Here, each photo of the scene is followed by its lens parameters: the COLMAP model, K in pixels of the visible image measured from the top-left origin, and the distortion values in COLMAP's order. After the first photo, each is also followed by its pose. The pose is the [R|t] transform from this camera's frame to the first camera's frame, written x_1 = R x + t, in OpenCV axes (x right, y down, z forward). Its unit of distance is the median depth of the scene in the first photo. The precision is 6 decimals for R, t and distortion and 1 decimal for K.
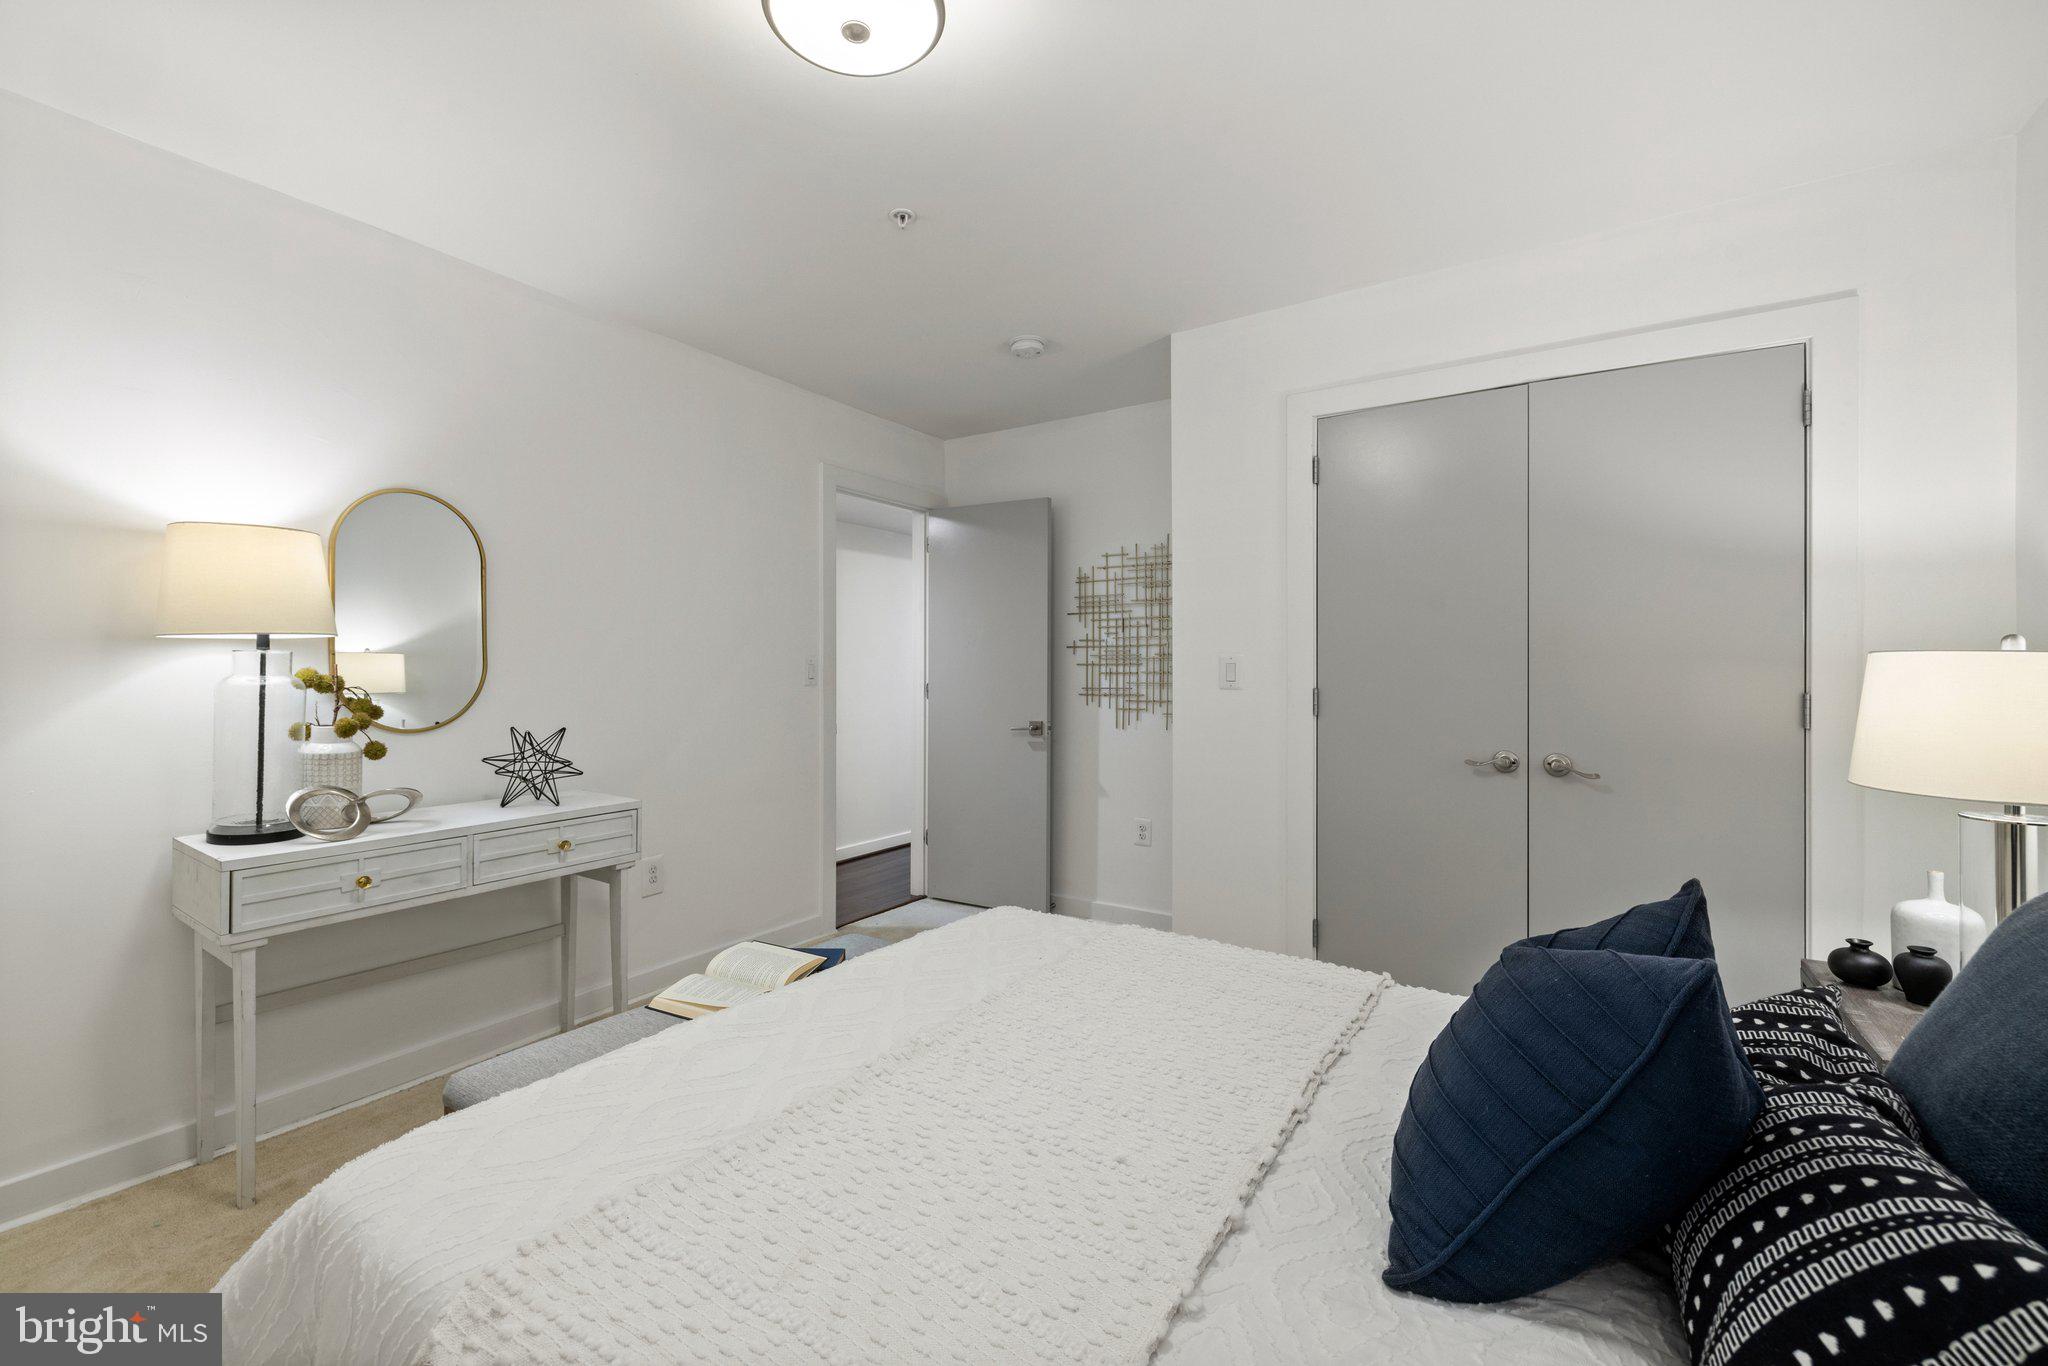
lens RADIAL K [[877.4, 0, 989.7], [0, 877.4, 672.8], [0, 0, 1]] dist [0.000041, 0.000050]
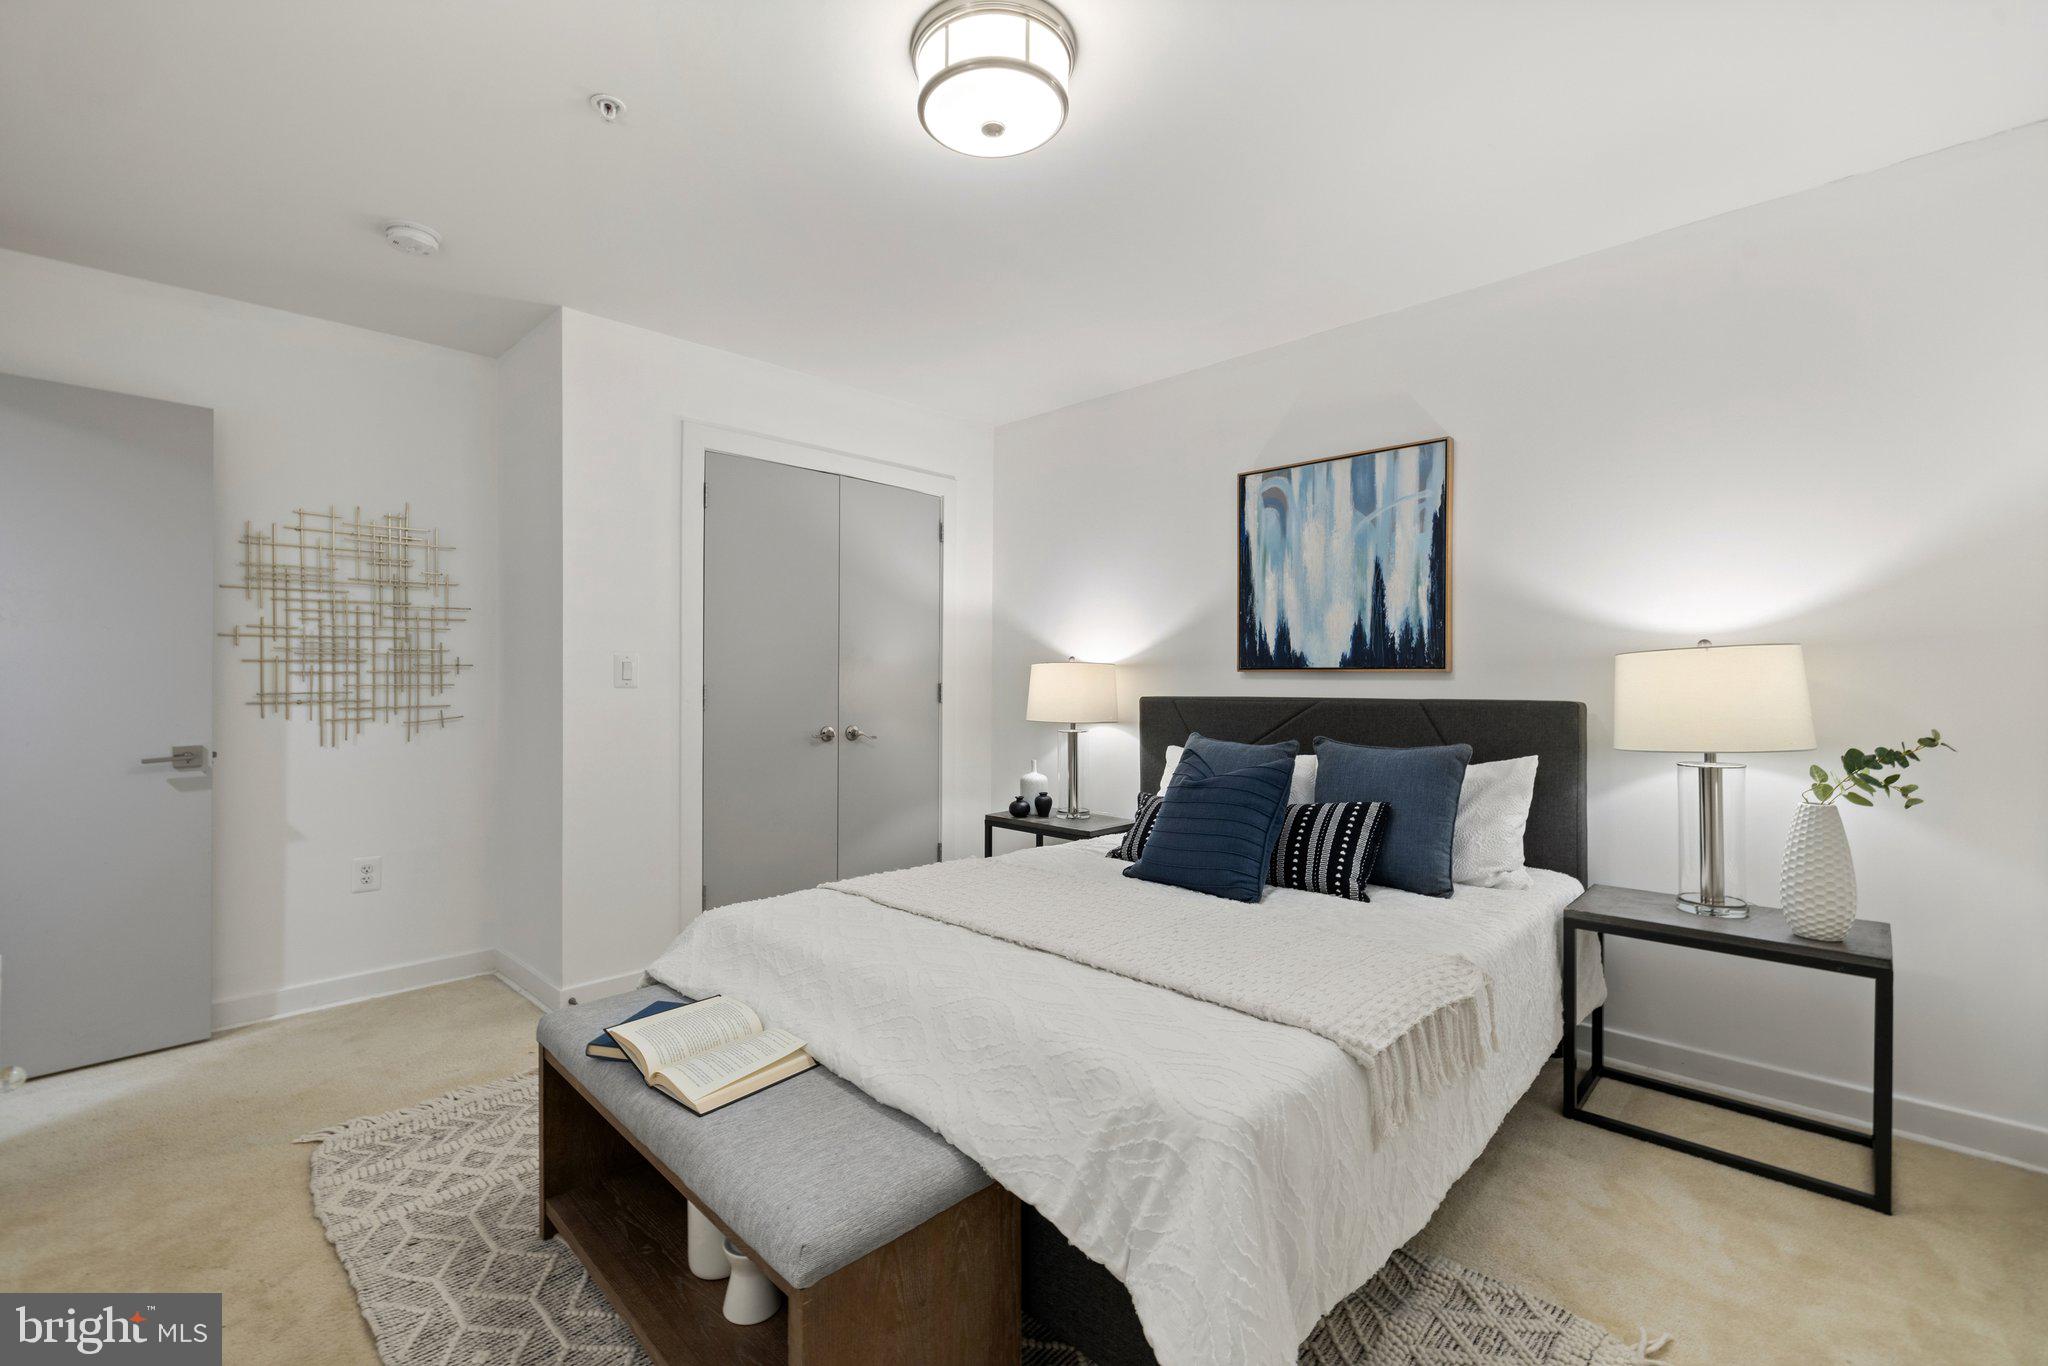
lens RADIAL K [[885.2, 0, 1024.0], [0, 885.2, 683.0], [0, 0, 1]] dist [-0.001366, -0.000196]
pose [[0.161515, -0.008160, 0.986837, -0.510828], [0.003678, 0.999964, 0.007667, 0.005598], [-0.986863, 0.002392, 0.161539, 0.287904]]
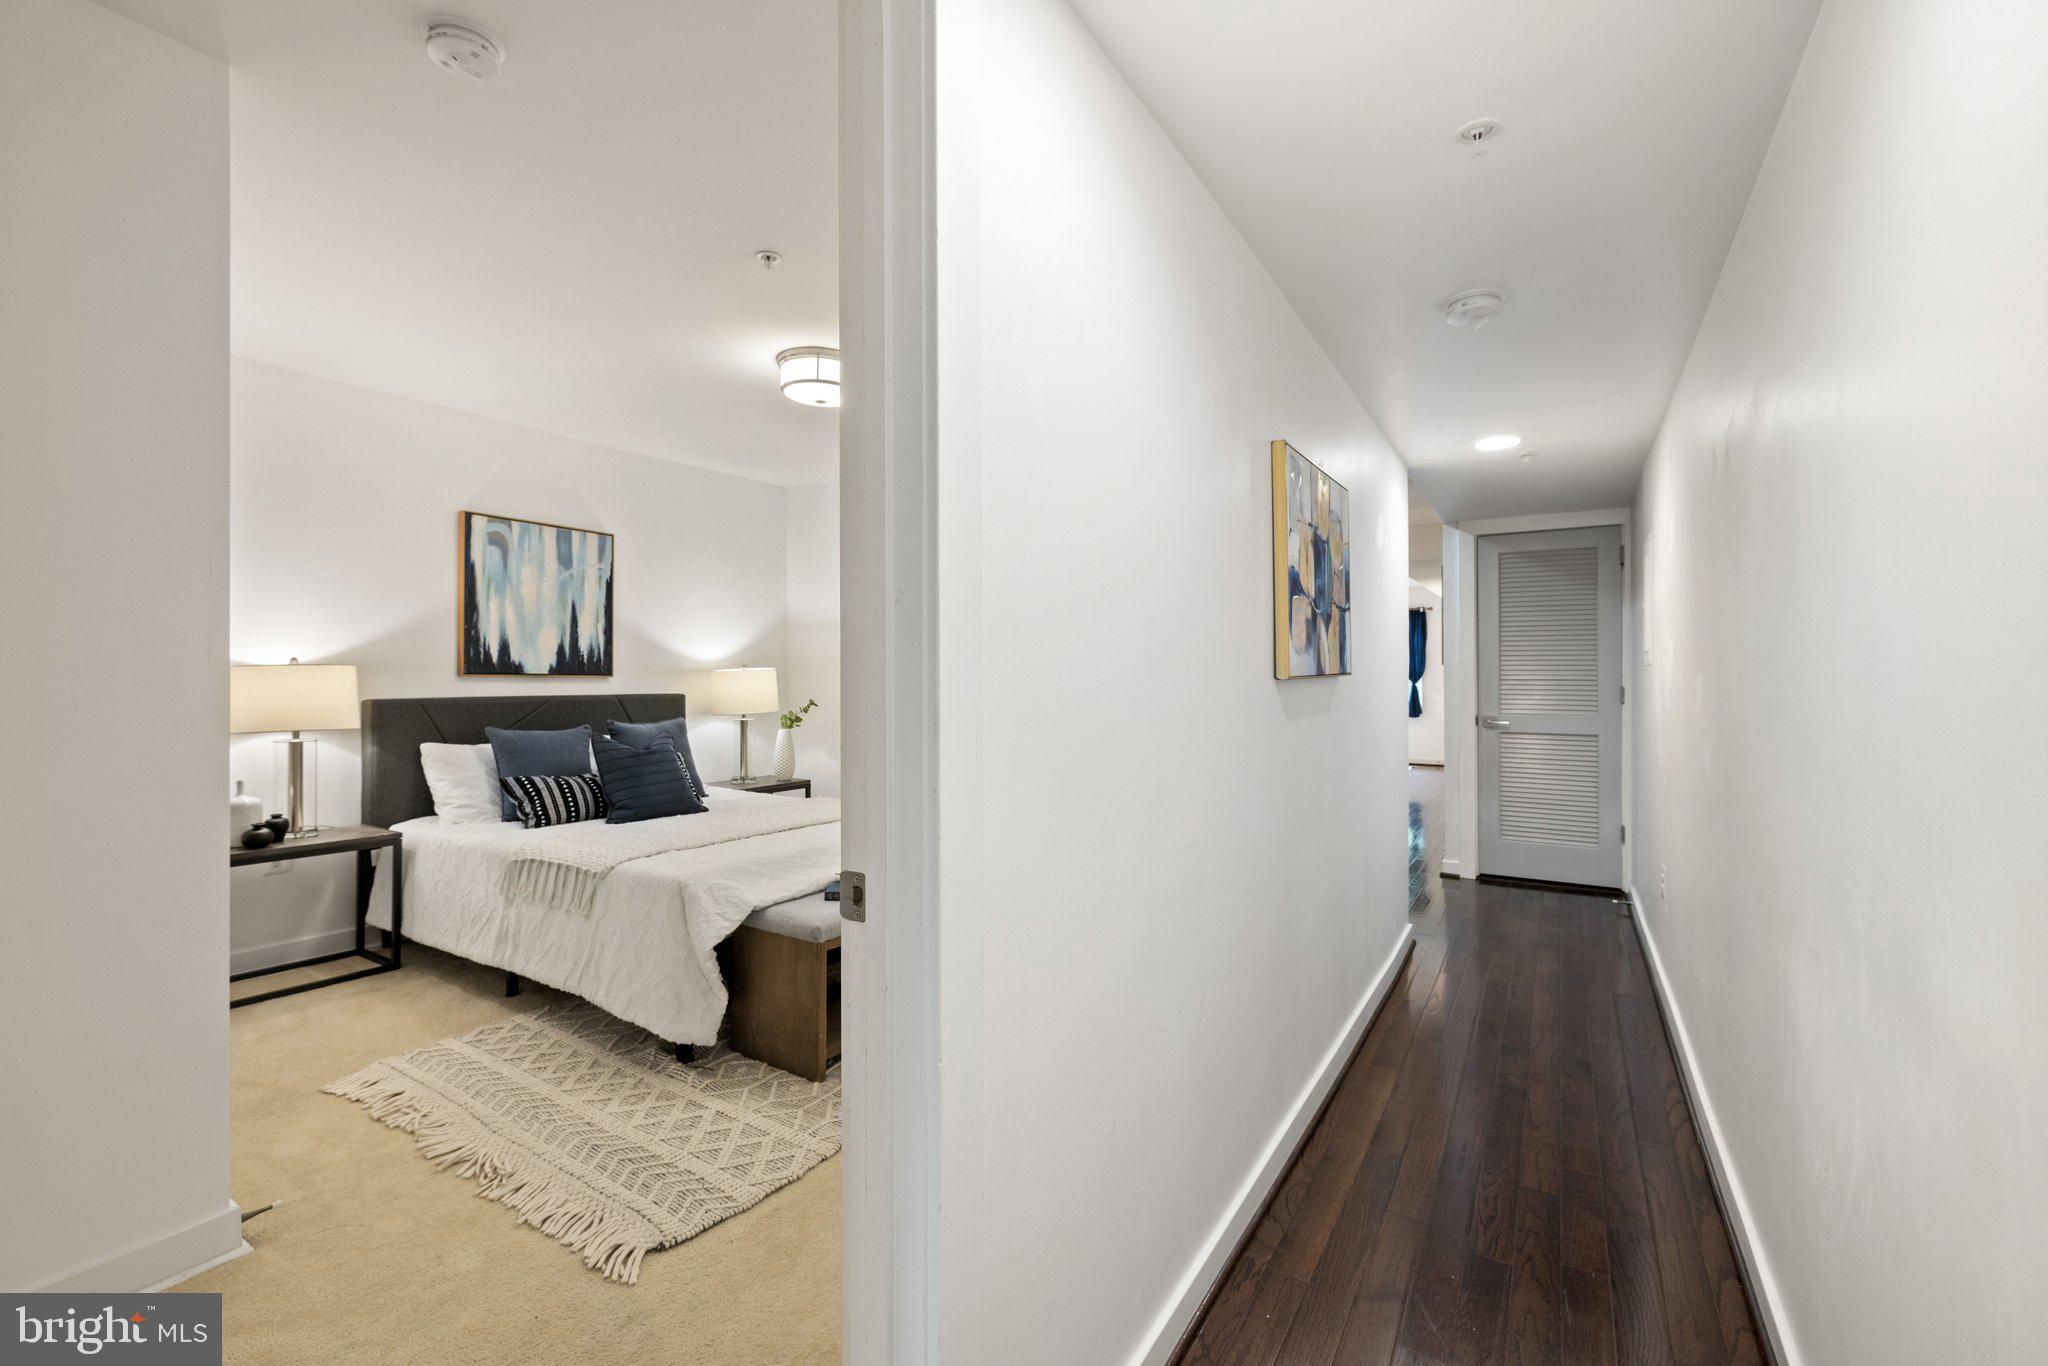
lens RADIAL K [[877.4, 0, 989.7], [0, 877.4, 672.8], [0, 0, 1]] dist [0.000041, 0.000050]
pose [[-0.999228, -0.005937, -0.038826, -0.188391], [-0.005762, 0.999973, -0.004627, -0.000790], [0.038853, -0.004400, -0.999235, 1.282632]]
